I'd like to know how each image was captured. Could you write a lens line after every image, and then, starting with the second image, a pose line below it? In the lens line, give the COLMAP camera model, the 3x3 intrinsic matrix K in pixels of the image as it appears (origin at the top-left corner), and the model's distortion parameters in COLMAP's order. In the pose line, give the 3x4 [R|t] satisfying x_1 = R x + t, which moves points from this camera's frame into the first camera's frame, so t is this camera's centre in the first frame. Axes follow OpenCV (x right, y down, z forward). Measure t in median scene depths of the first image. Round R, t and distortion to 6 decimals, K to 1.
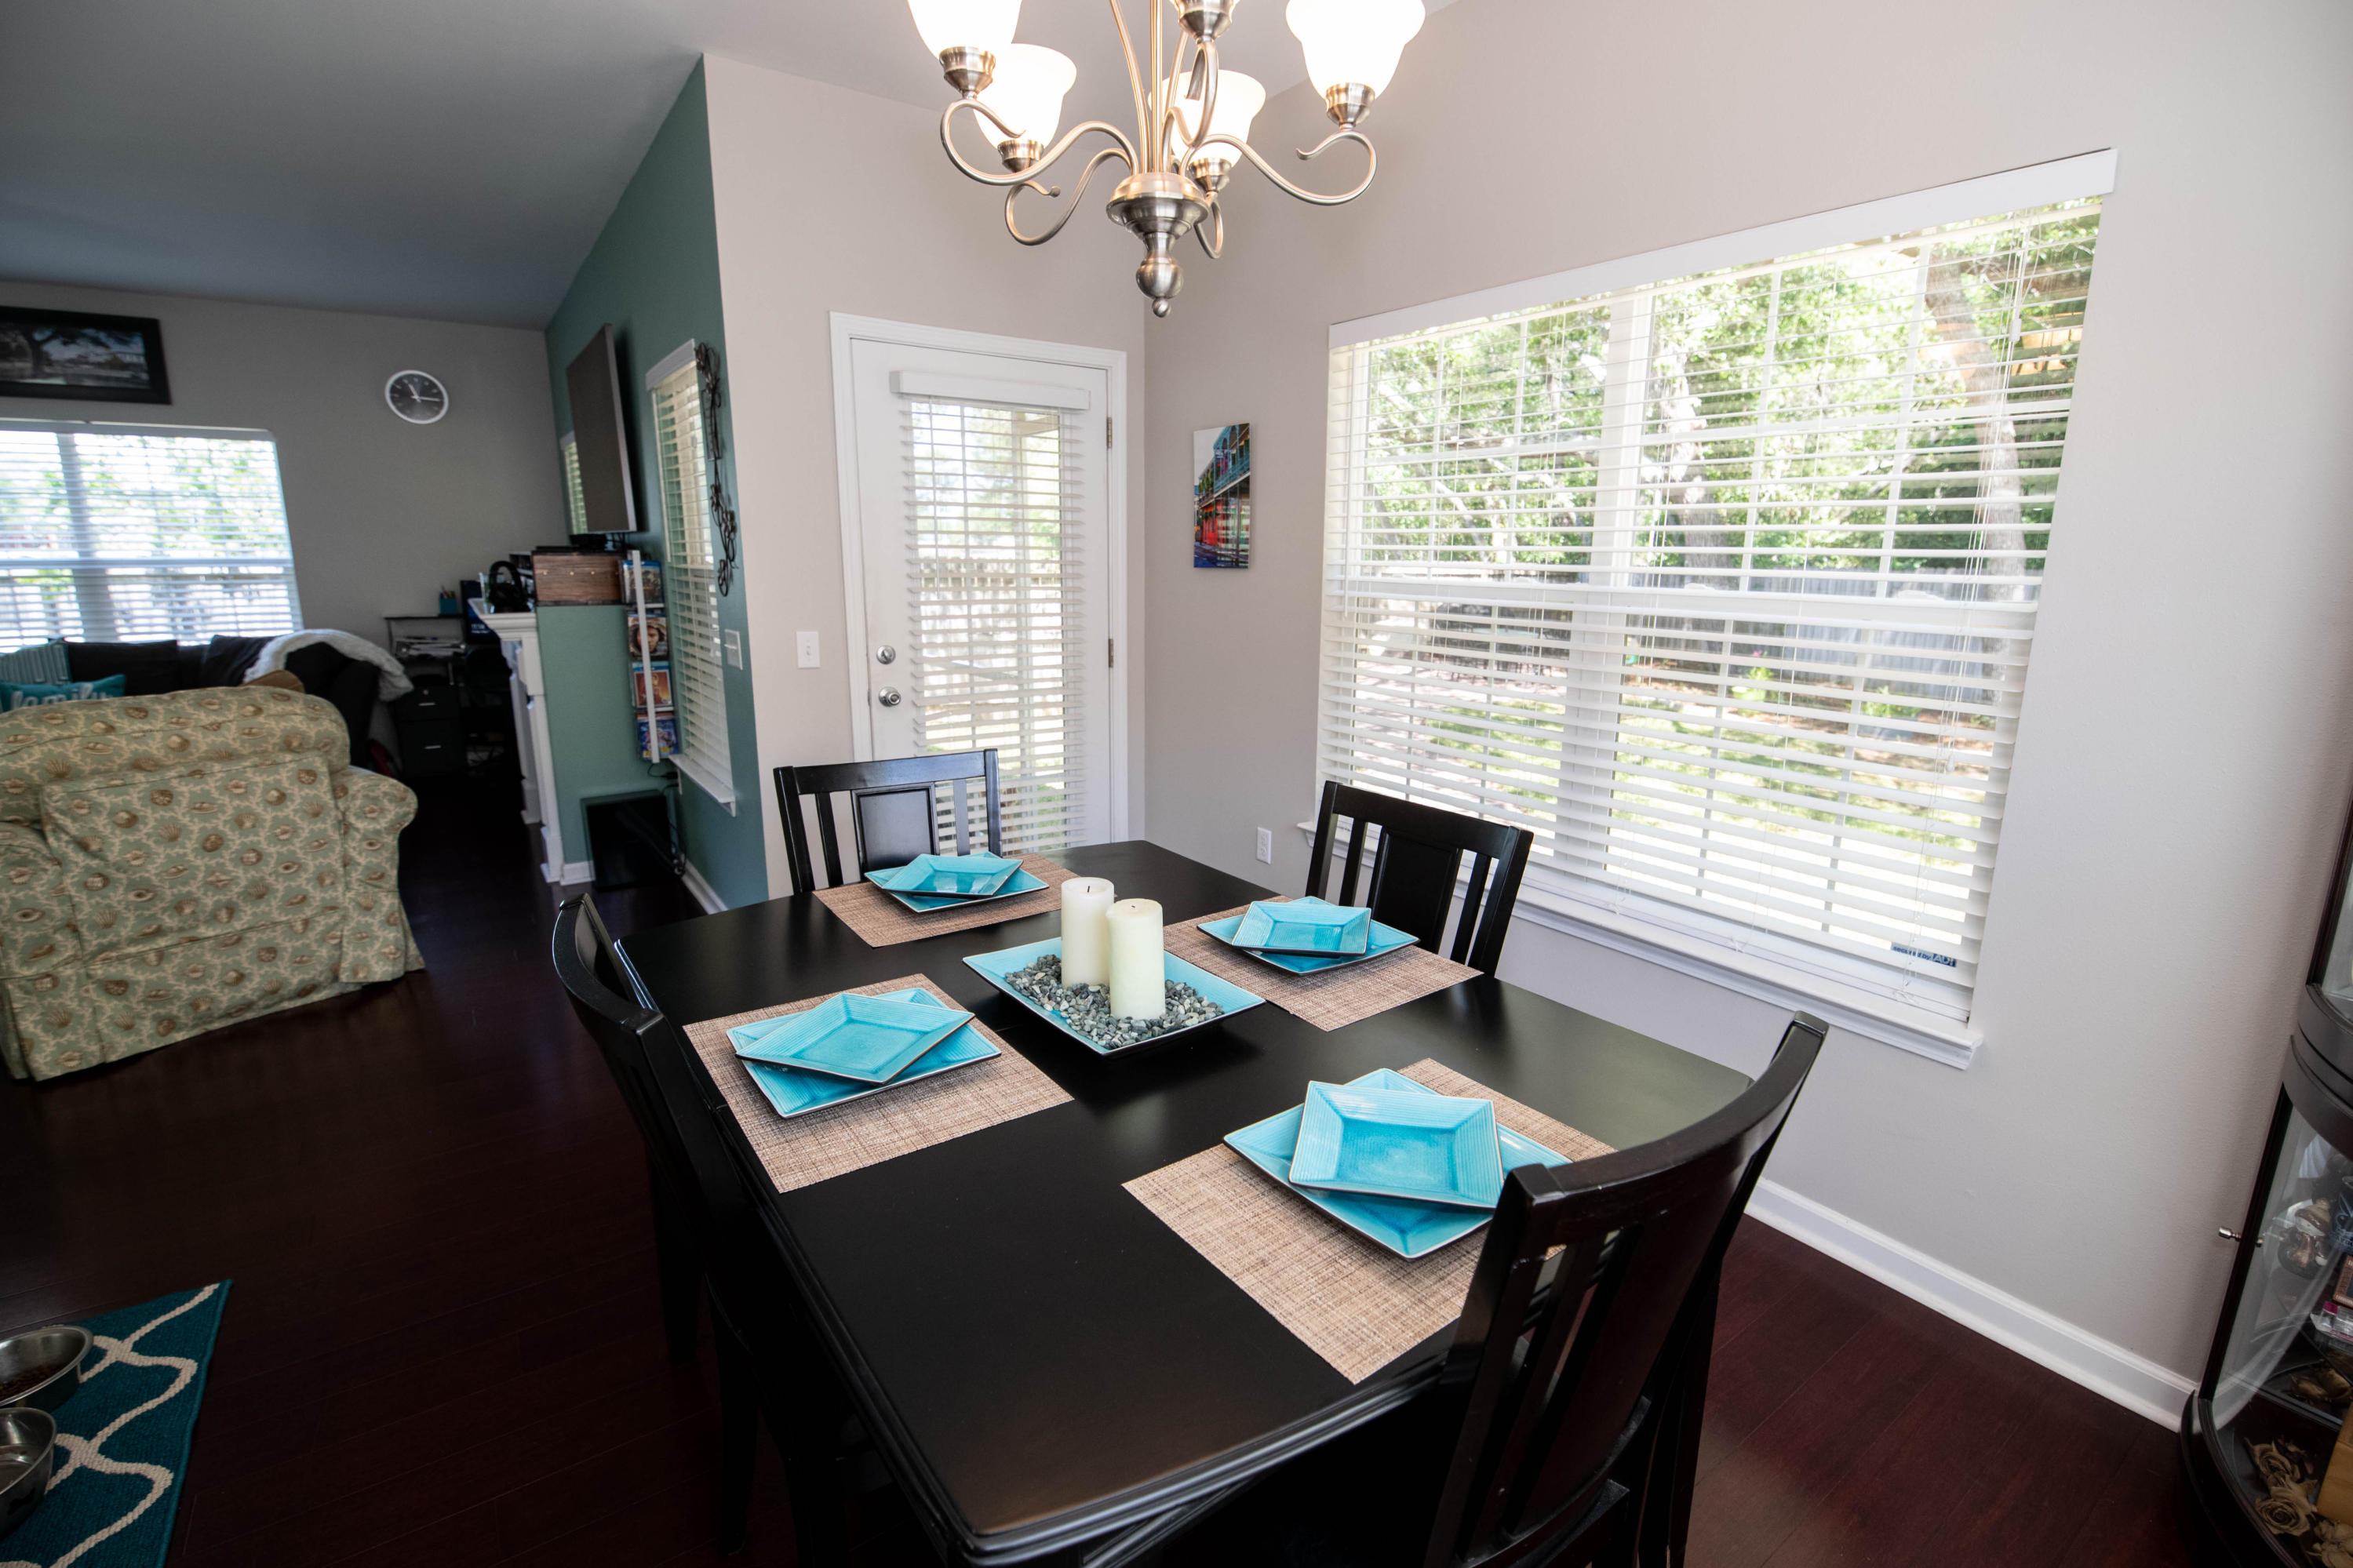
lens RADIAL K [[1054.2, 0, 1189.5], [0, 1054.2, 772.8], [0, 0, 1]] dist [0.000211, -0.009571]
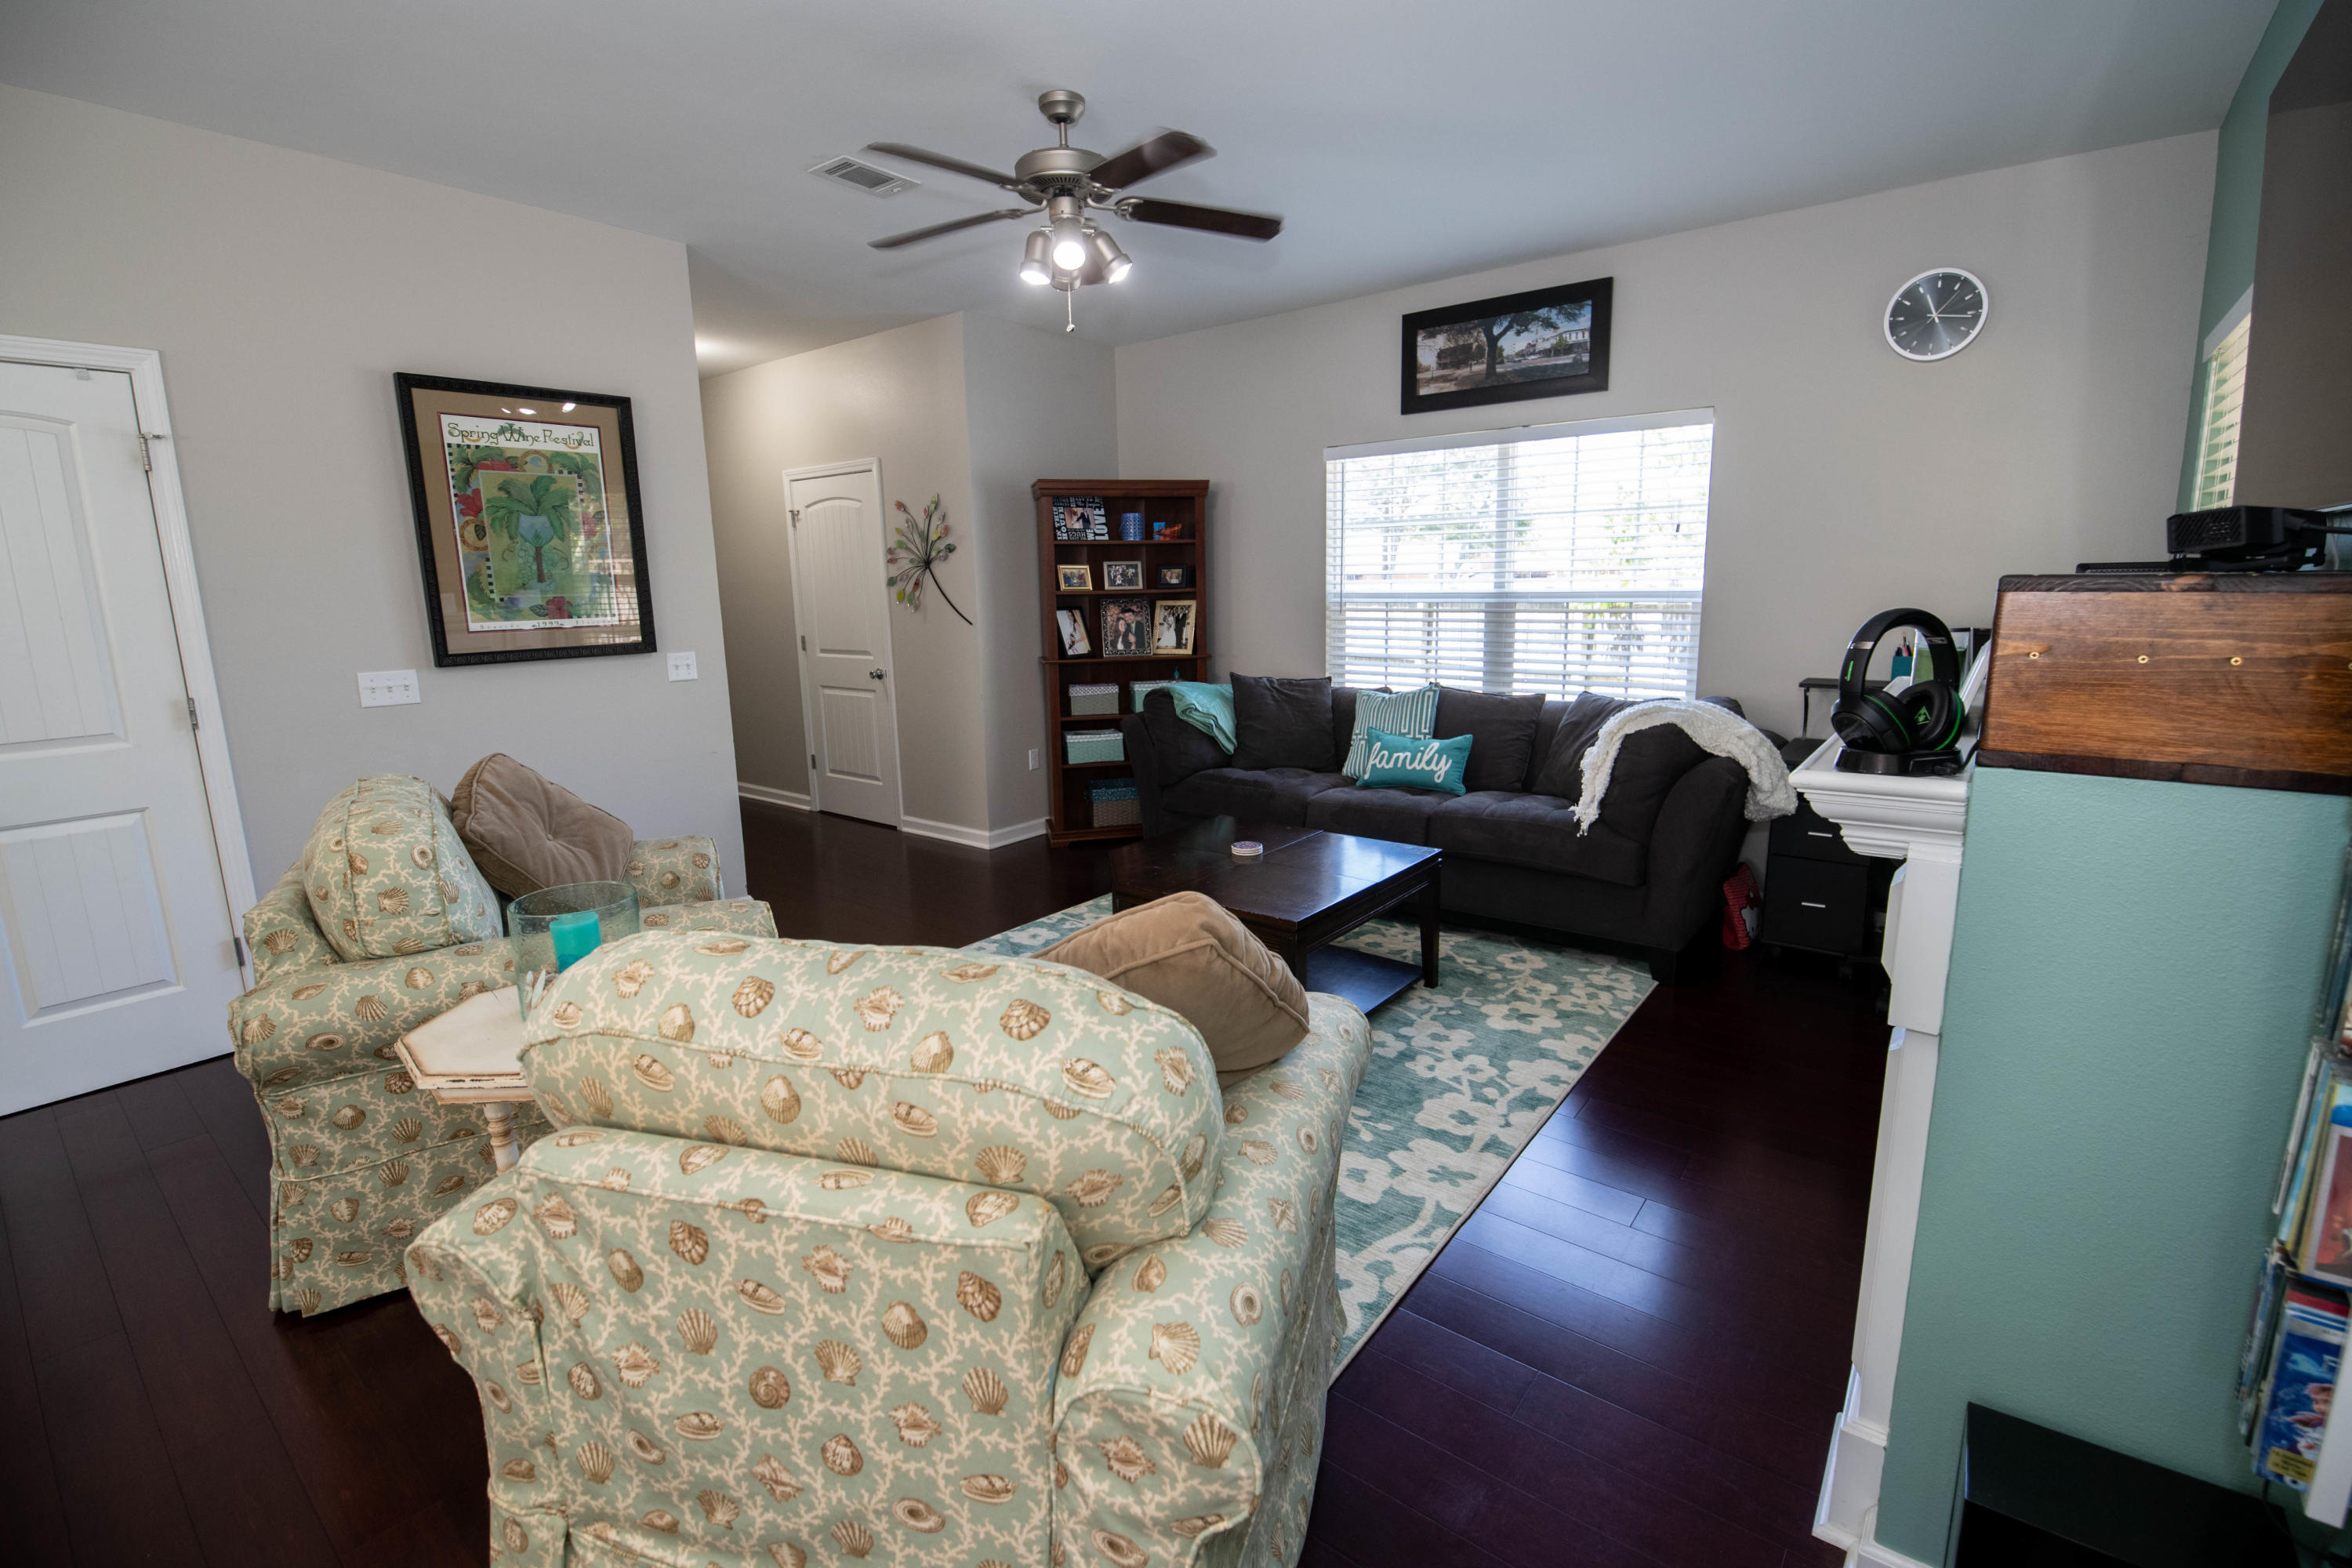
lens RADIAL K [[1030.6, 0, 1205.8], [0, 1030.6, 767.8], [0, 0, 1]] dist [0.000206, -0.011388]
pose [[0.292529, 0.158359, -0.943053, -0.569081], [-0.179672, 0.977730, 0.108448, -0.206581], [0.939226, 0.137716, 0.314467, 0.974814]]
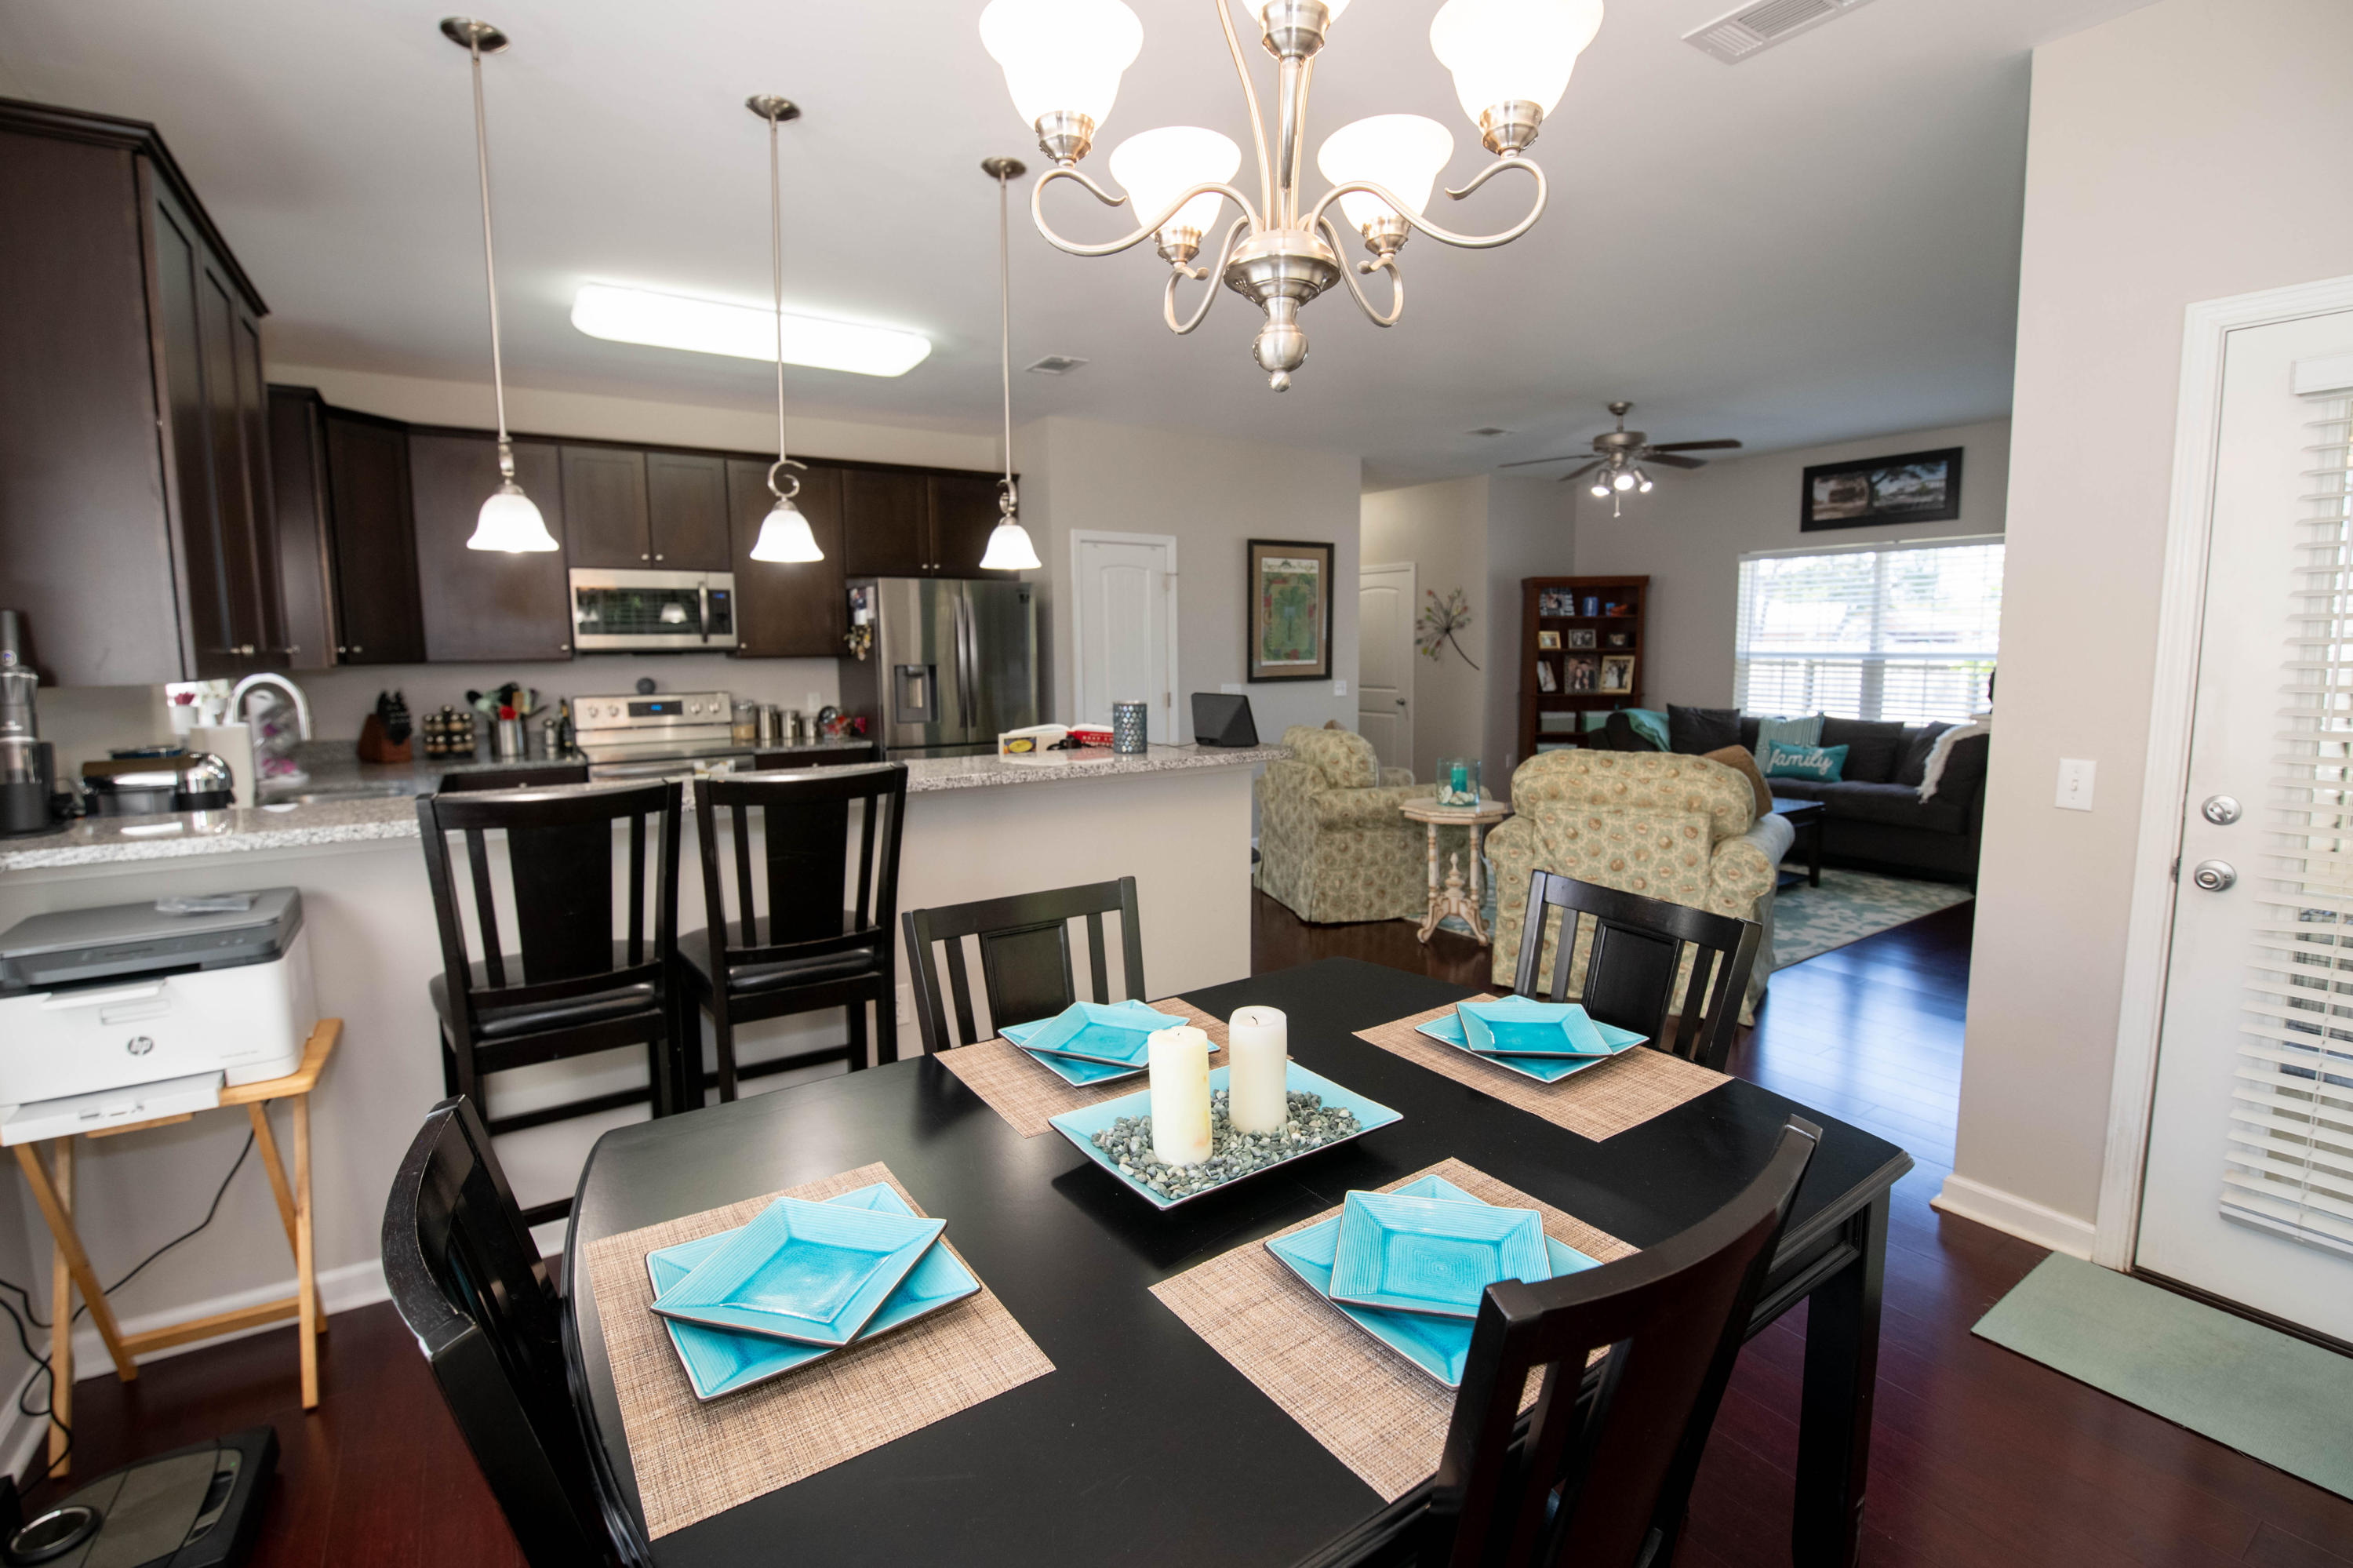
lens RADIAL K [[1045.7, 0, 1191.2], [0, 1045.7, 760.7], [0, 0, 1]] dist [0.004822, -0.010572]
pose [[-0.020101, 0.104796, -0.994291, 0.379228], [-0.199512, 0.974069, 0.106699, -0.094036], [0.979689, 0.200518, 0.001328, 0.428242]]
